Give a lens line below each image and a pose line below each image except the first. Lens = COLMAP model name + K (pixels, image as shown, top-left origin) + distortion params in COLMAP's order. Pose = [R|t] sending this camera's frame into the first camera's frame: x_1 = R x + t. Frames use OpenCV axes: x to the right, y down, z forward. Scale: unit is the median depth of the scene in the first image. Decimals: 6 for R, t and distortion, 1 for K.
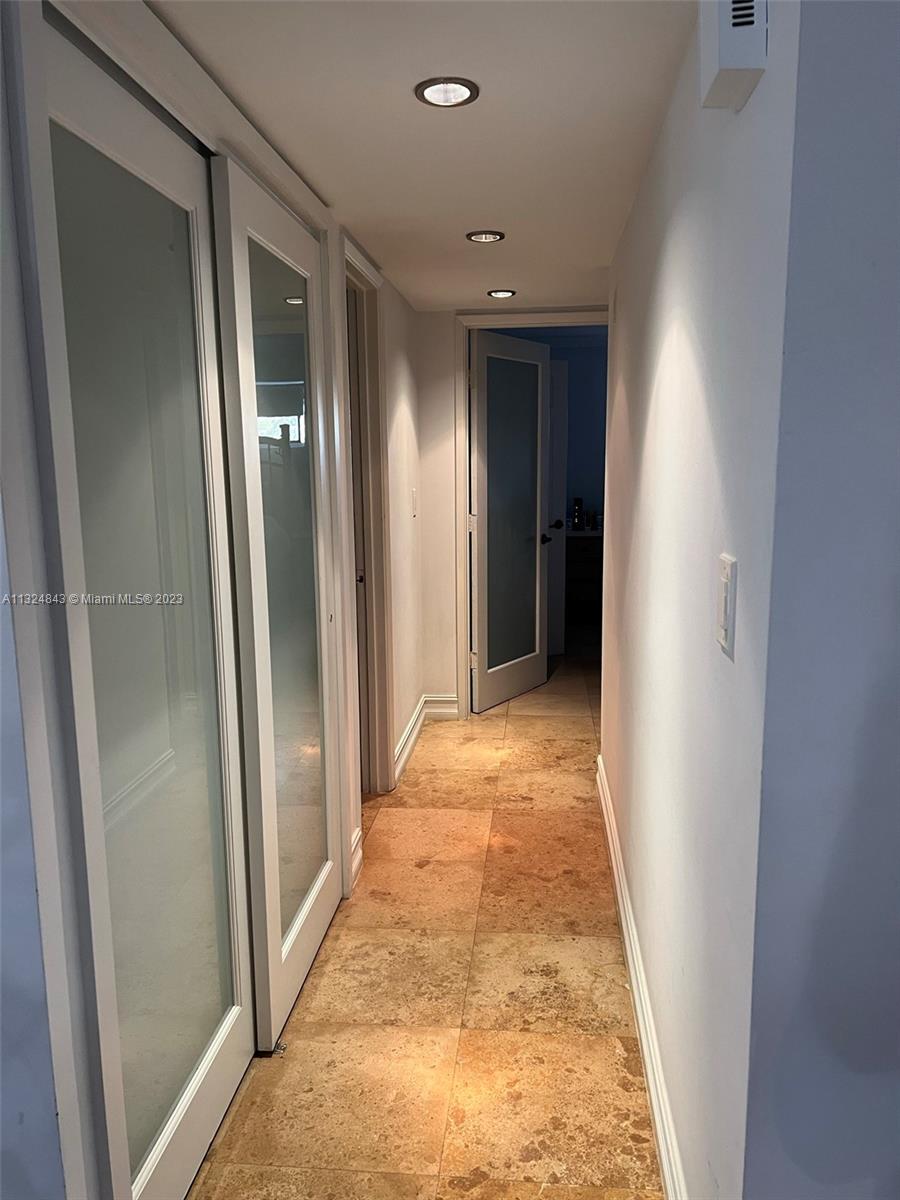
lens RADIAL K [[902.9, 0, 455.7], [0, 902.9, 599.7], [0, 0, 1]] dist [0.024708, -0.053285]
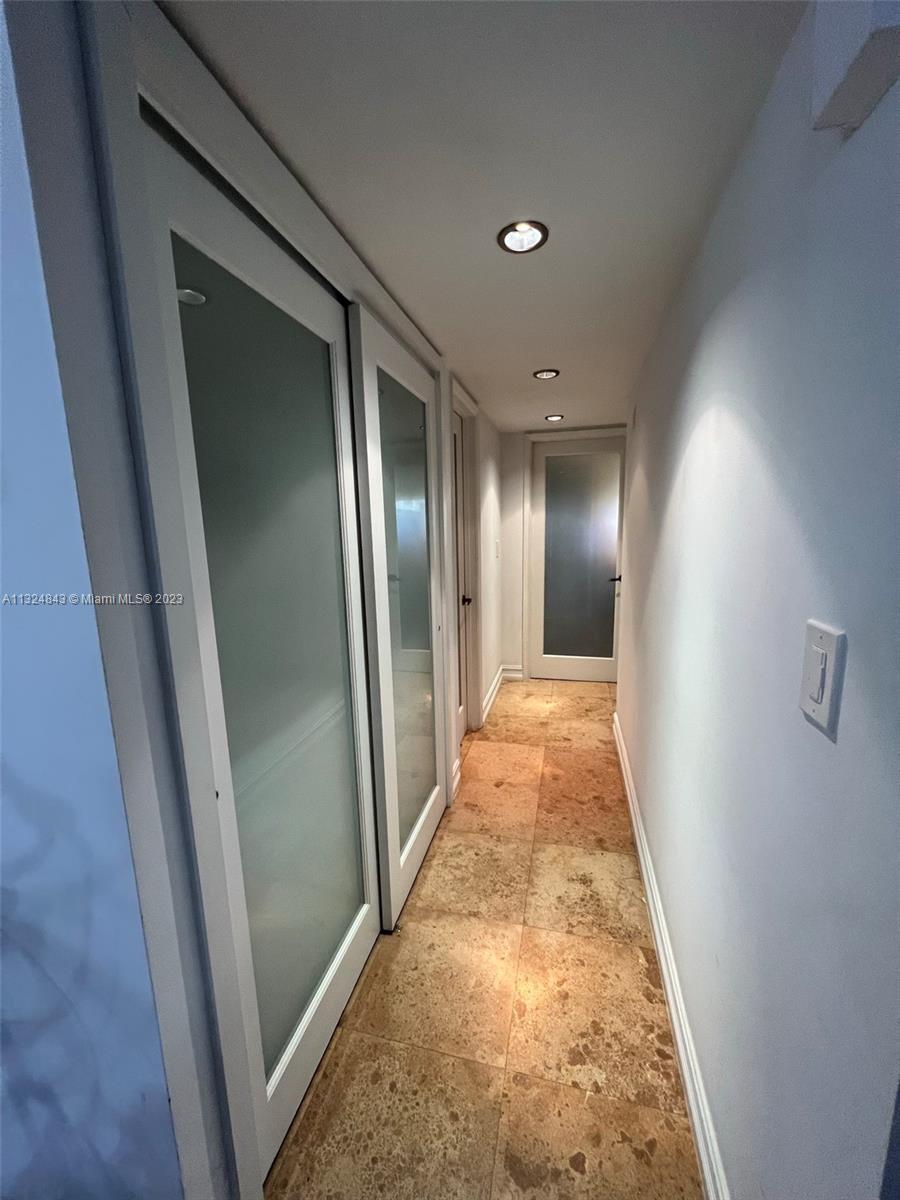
lens RADIAL K [[479.4, 0, 444.6], [0, 479.4, 606.9], [0, 0, 1]] dist [-0.002629, 0.000937]
pose [[0.987332, 0.013227, -0.158117, -0.003817], [-0.009937, 0.999718, 0.021583, -0.041069], [0.158358, -0.019738, 0.987184, 0.252146]]
